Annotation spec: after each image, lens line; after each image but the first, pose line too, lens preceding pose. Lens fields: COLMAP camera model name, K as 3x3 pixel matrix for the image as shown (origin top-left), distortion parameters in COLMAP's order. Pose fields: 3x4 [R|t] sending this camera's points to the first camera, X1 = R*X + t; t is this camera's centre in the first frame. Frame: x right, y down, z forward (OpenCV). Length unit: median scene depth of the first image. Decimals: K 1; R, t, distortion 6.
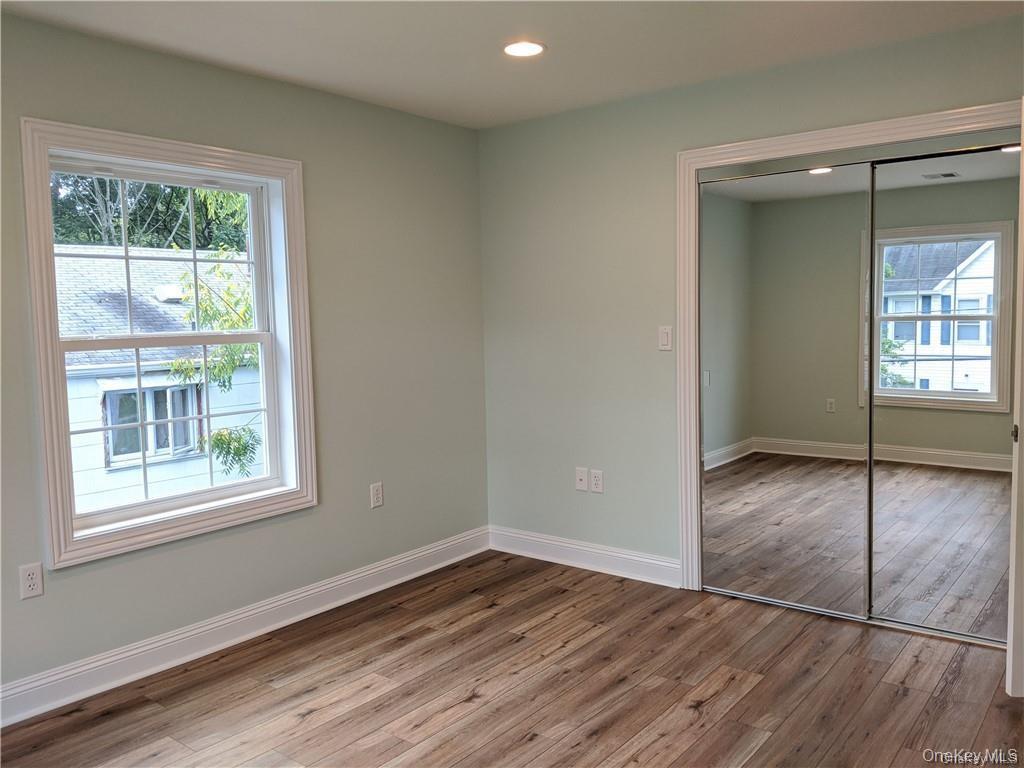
lens RADIAL K [[826.3, 0, 517.0], [0, 826.3, 383.8], [0, 0, 1]] dist [0.066373, -0.125757]
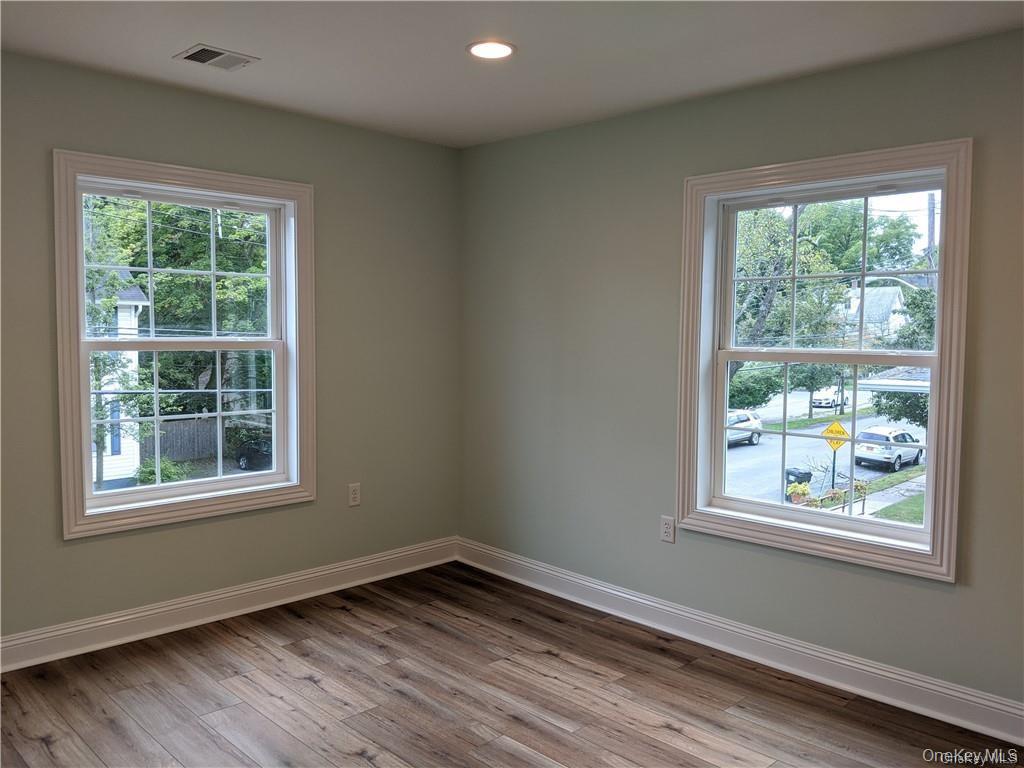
lens RADIAL K [[826.3, 0, 513.9], [0, 826.3, 381.2], [0, 0, 1]] dist [0.066373, -0.125757]
pose [[-0.124046, 0.079431, -0.989092, 0.879601], [-0.091740, 0.991604, 0.091138, -0.112958], [0.988027, 0.102044, -0.115717, 1.061518]]
